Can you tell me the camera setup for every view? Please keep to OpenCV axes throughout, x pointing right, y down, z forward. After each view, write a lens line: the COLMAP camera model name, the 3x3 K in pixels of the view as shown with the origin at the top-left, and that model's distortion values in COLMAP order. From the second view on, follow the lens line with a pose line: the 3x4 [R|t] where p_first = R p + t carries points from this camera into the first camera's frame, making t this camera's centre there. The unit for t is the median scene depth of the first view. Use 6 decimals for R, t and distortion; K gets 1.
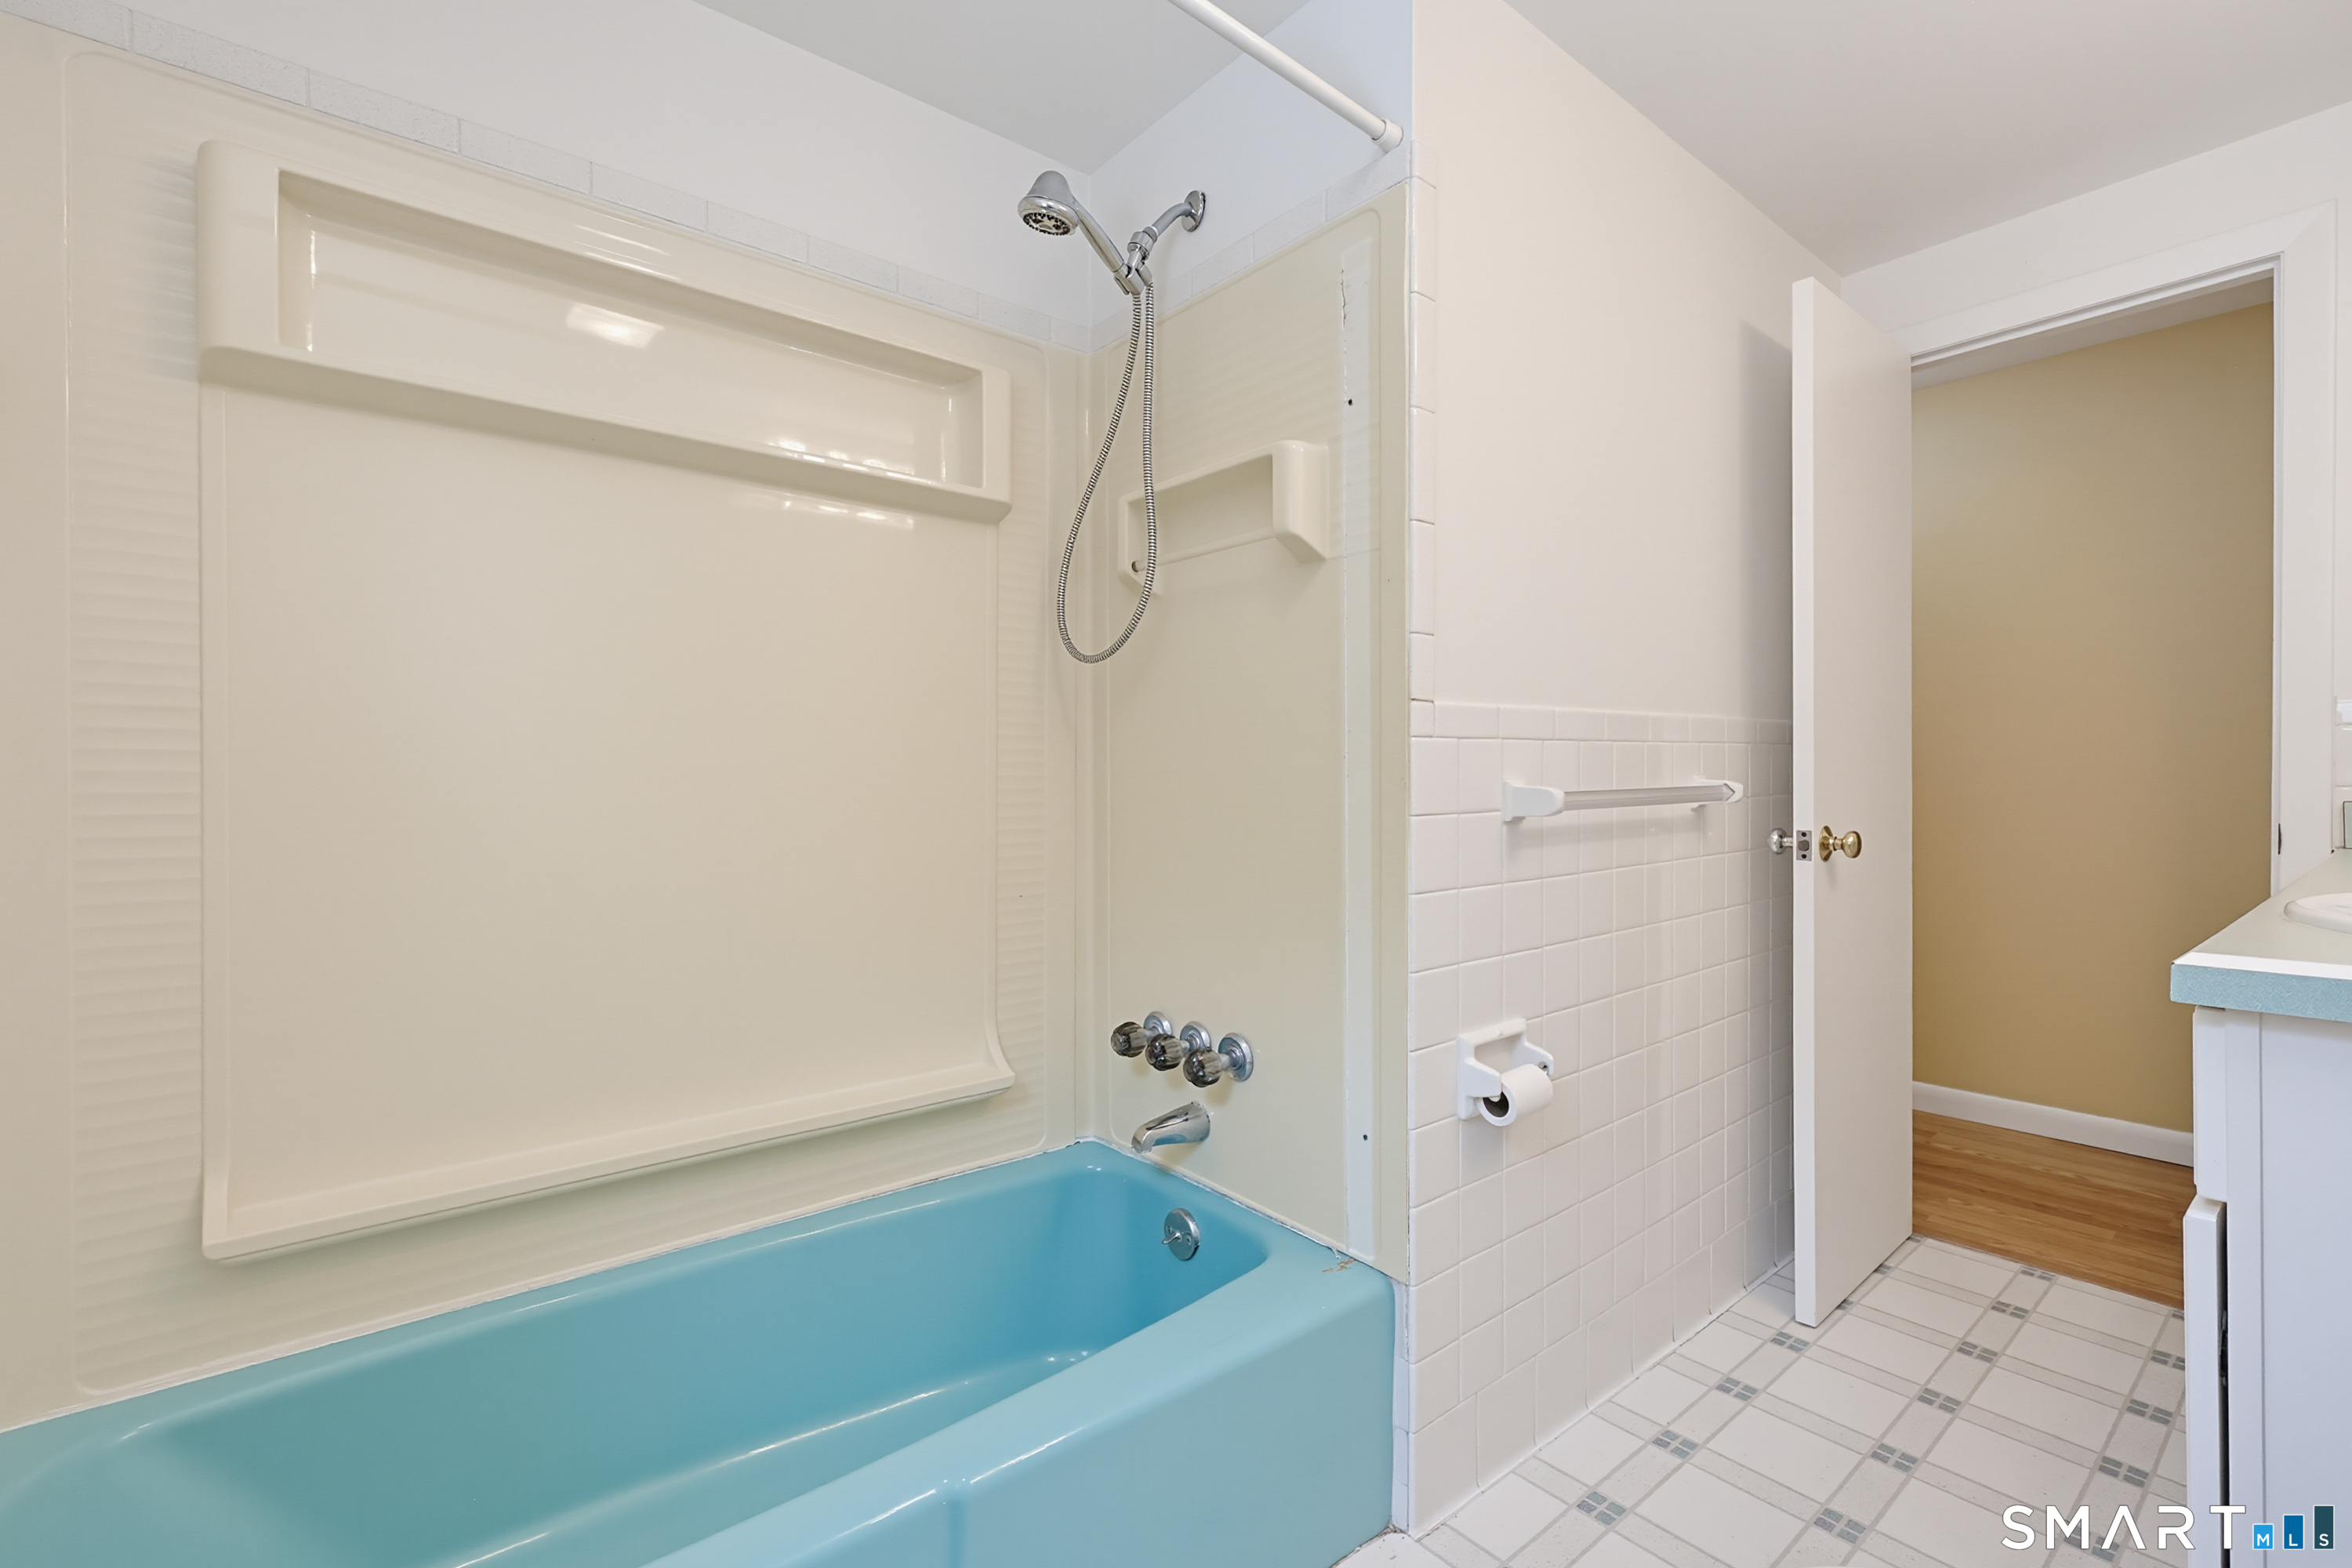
lens RADIAL K [[1032.3, 0, 1173.5], [0, 1032.3, 784.4], [0, 0, 1]] dist [0.005487, 0.002604]
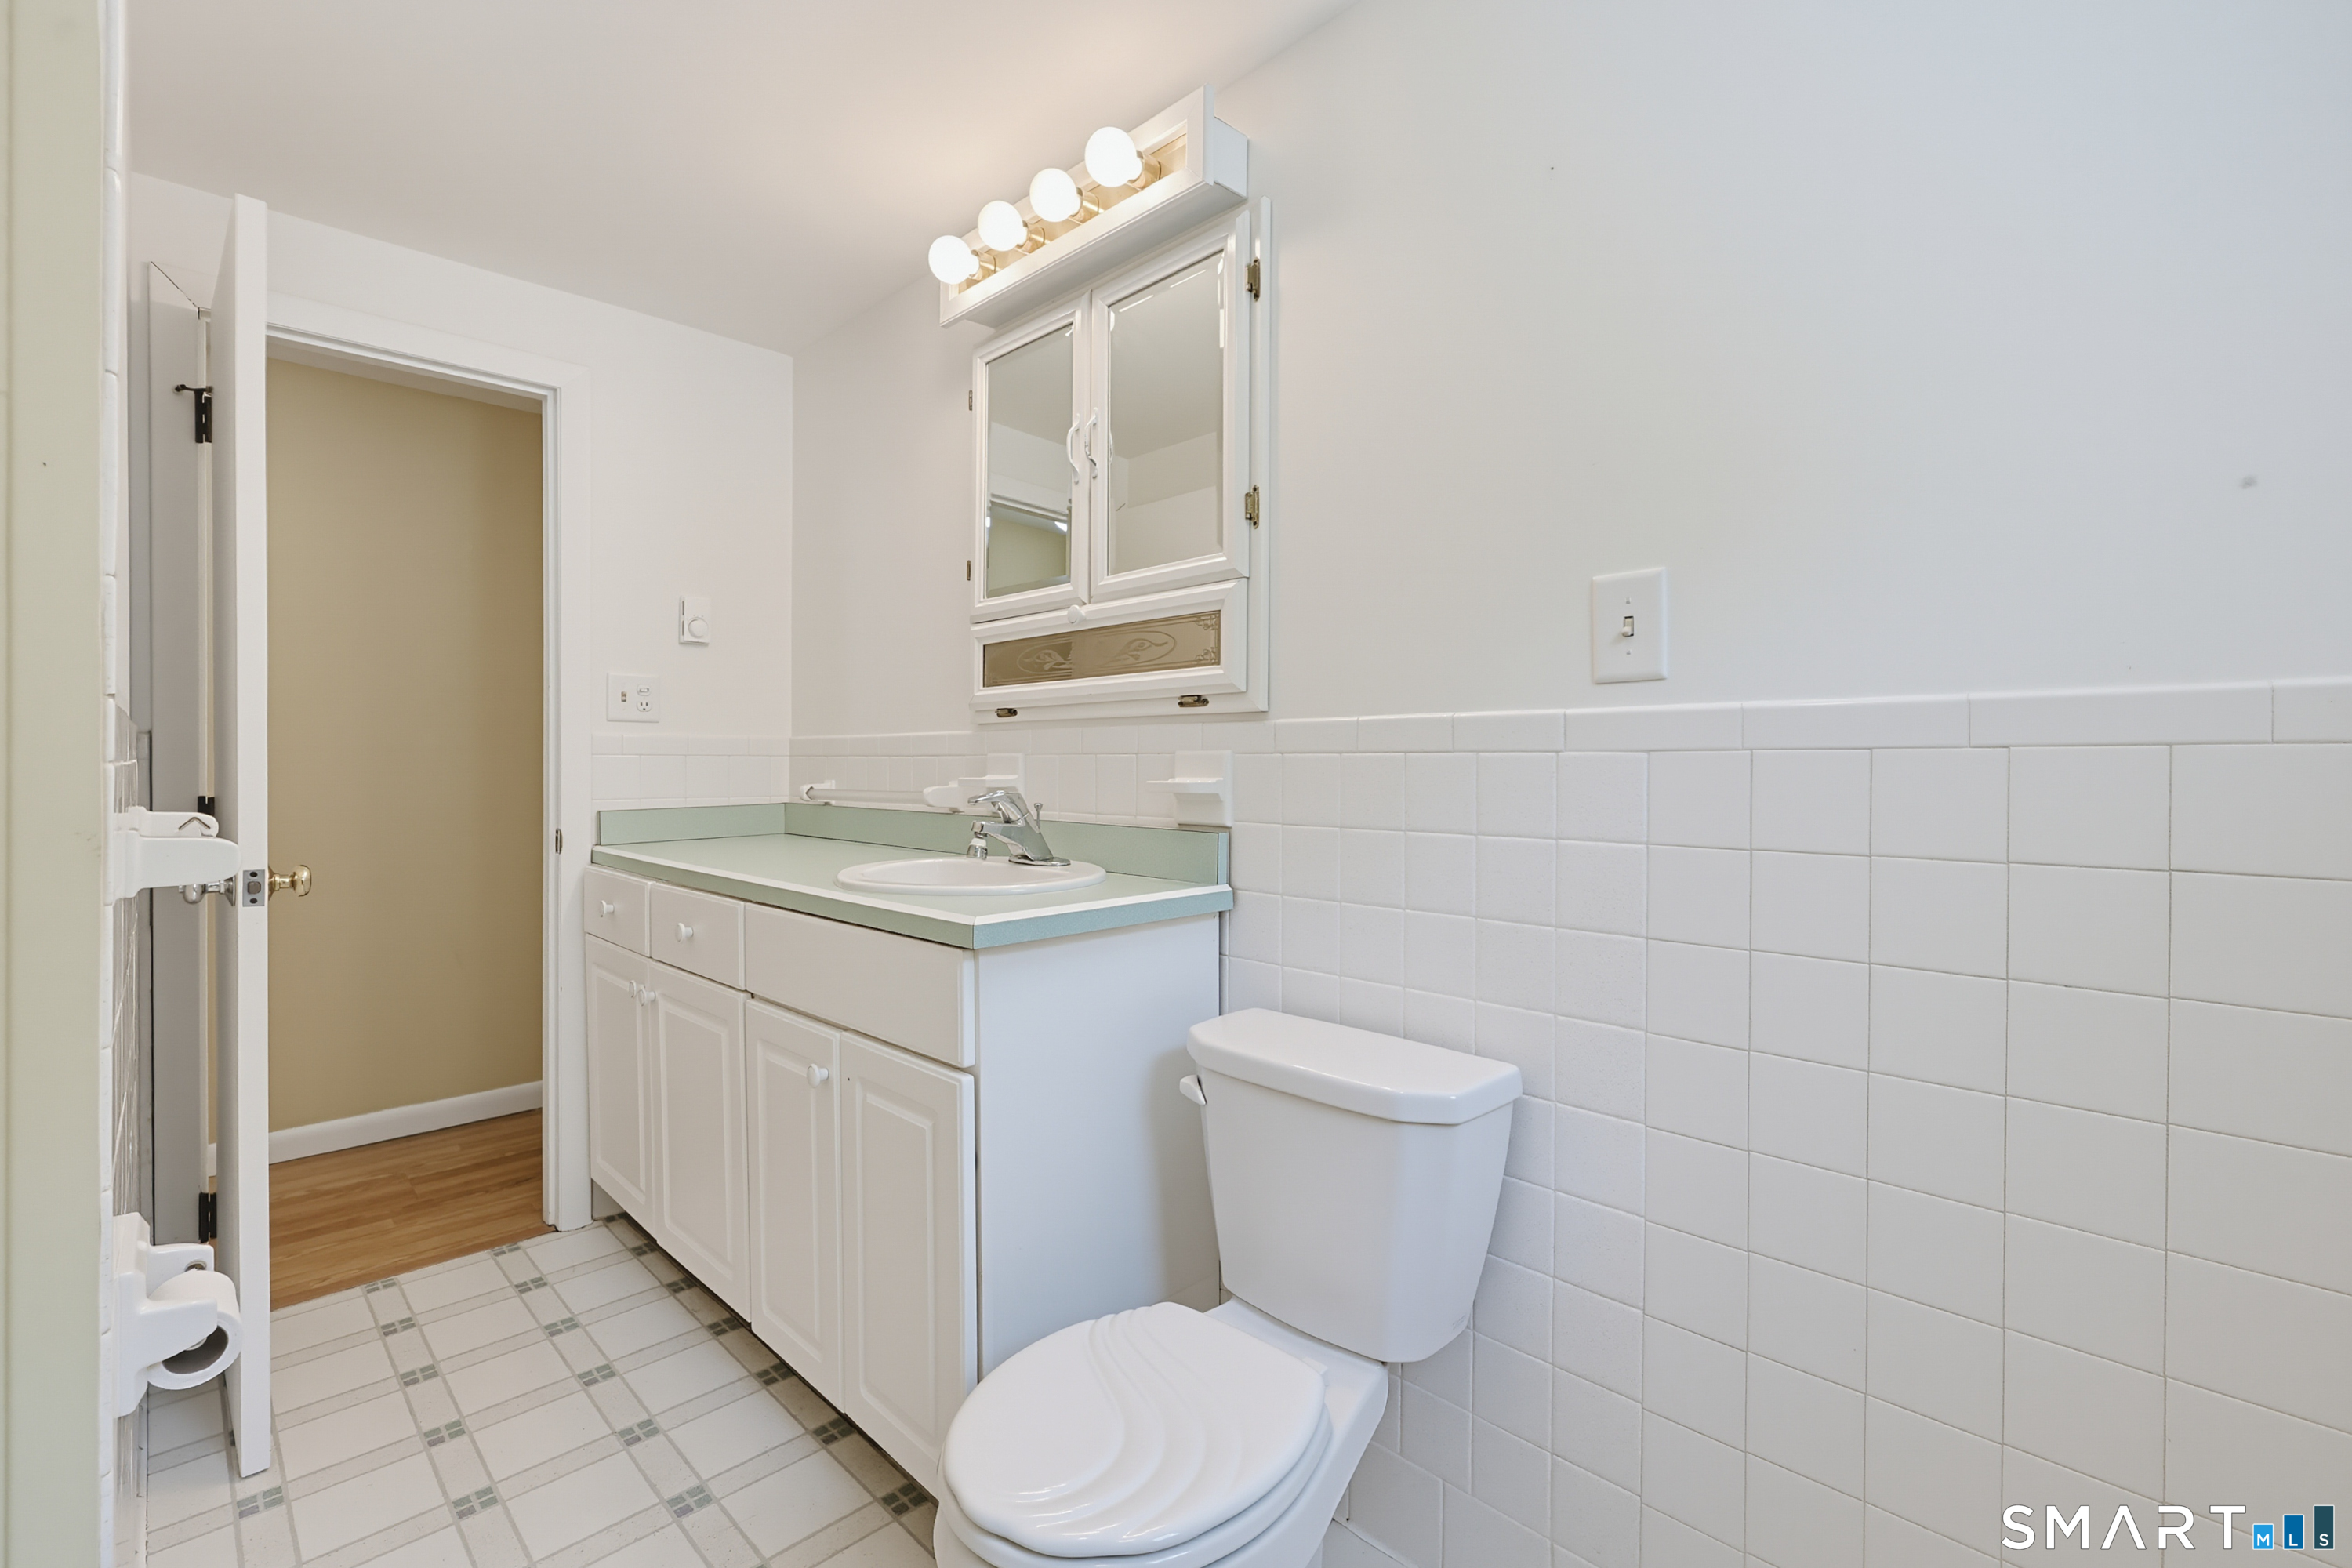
lens RADIAL K [[1032.3, 0, 1172.1], [0, 1032.3, 773.3], [0, 0, 1]] dist [0.005487, 0.002604]
pose [[-0.081078, -0.000658, 0.996708, -0.229137], [0.010391, 0.999945, 0.001506, -0.021872], [-0.996654, 0.010479, -0.081067, 0.288482]]
